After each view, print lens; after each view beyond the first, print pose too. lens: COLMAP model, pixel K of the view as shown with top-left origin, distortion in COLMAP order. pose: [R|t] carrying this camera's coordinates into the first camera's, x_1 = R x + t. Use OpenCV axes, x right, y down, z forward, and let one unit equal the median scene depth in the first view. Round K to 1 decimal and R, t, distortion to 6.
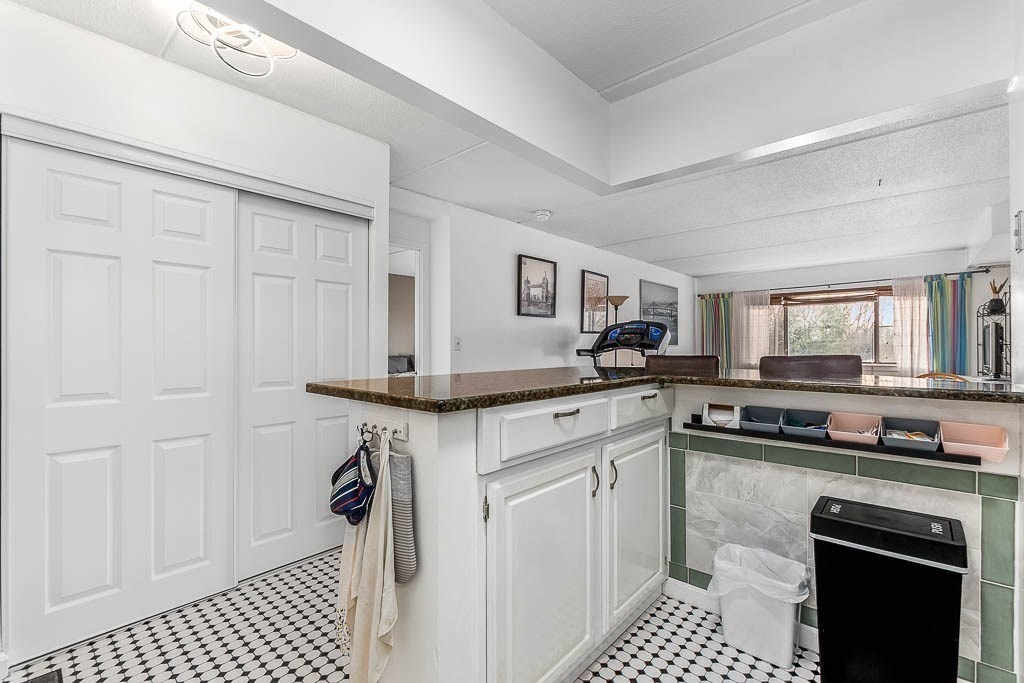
lens RADIAL K [[445.5, 0, 511.8], [0, 445.5, 344.2], [0, 0, 1]] dist [0.006982, -0.003562]
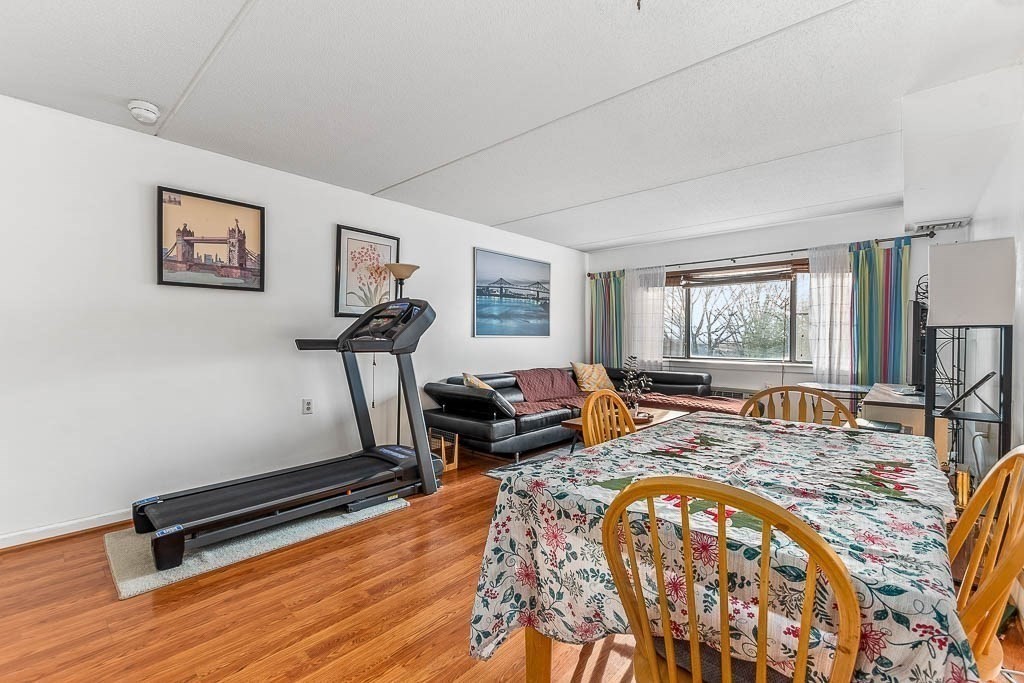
lens RADIAL K [[445.5, 0, 506.4], [0, 445.5, 344.9], [0, 0, 1]] dist [0.006982, -0.003562]
pose [[0.999928, 0.009424, -0.007403, 0.369286], [-0.009278, 0.999767, 0.019465, 0.003207], [0.007585, -0.019395, 0.999783, 0.262769]]
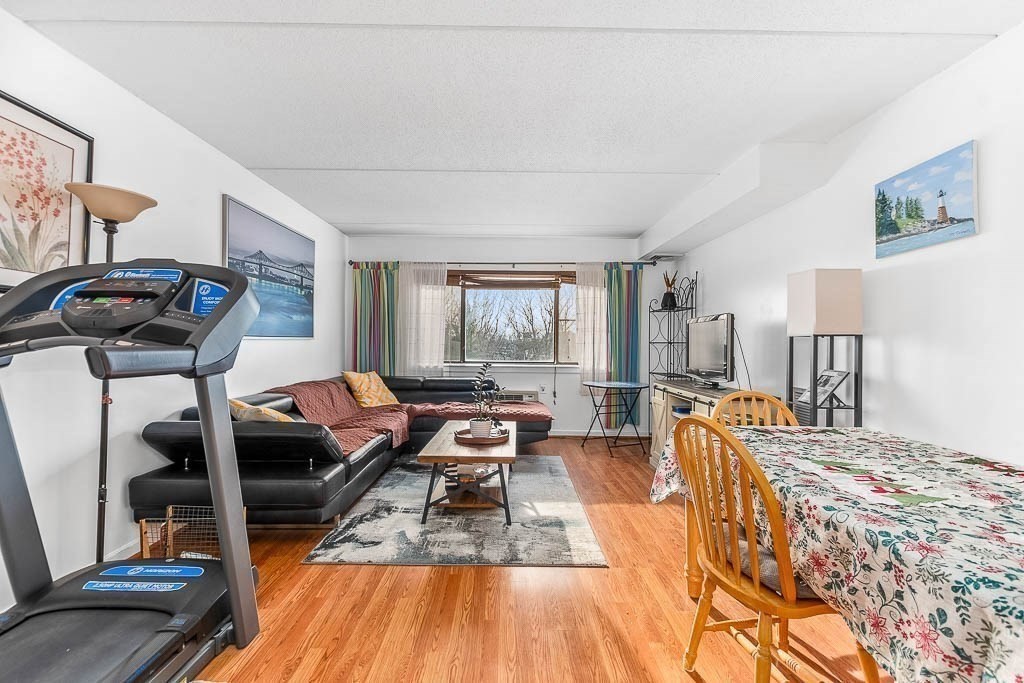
lens RADIAL K [[445.5, 0, 513.7], [0, 445.5, 343.6], [0, 0, 1]] dist [0.006982, -0.003562]
pose [[0.738956, 0.009243, 0.673690, 0.210195], [-0.015540, 0.999874, 0.003326, 0.004110], [-0.673575, -0.012927, 0.739006, 0.475361]]
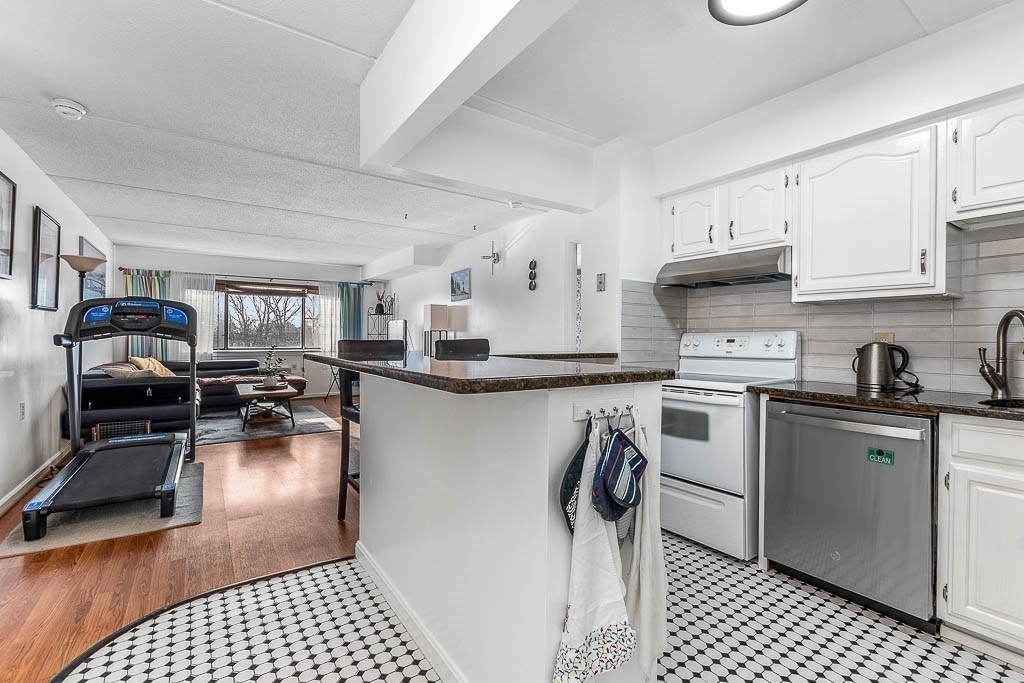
lens RADIAL K [[445.5, 0, 507.1], [0, 445.5, 338.2], [0, 0, 1]] dist [0.006982, -0.003562]
pose [[0.243317, -0.000146, 0.969947, -0.240061], [-0.008288, 0.999963, 0.002230, 0.007877], [-0.969911, -0.008582, 0.243307, 0.188602]]
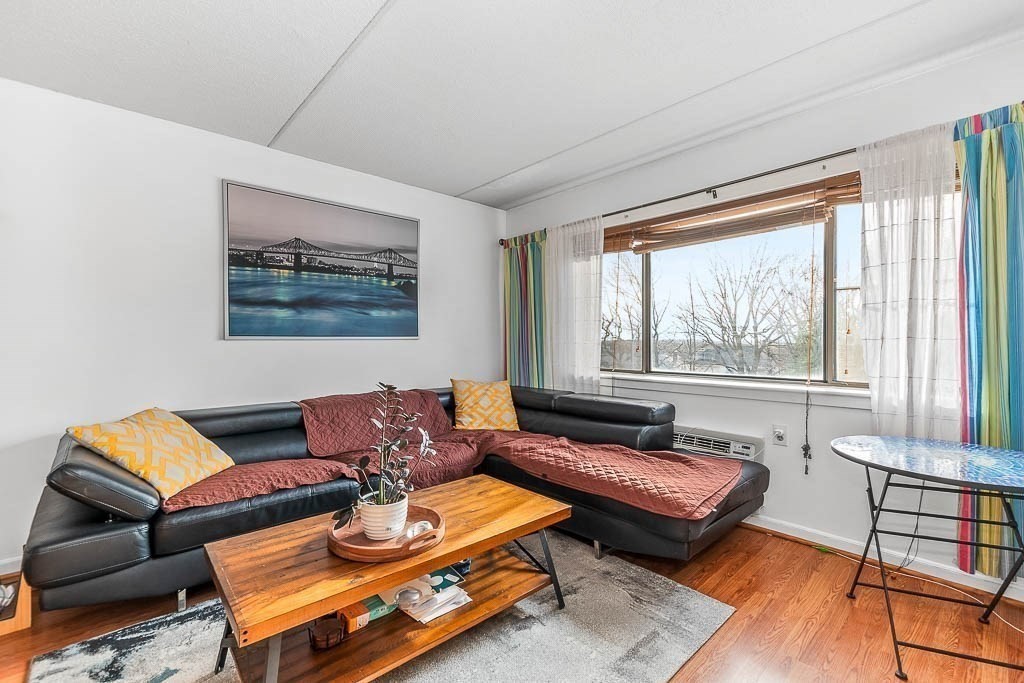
lens RADIAL K [[445.5, 0, 506.8], [0, 445.5, 346.6], [0, 0, 1]] dist [0.006982, -0.003562]
pose [[0.994664, 0.003216, -0.103119, 0.633055], [-0.001448, 0.999851, 0.017210, 0.004382], [0.103159, -0.016969, 0.994520, 0.640939]]
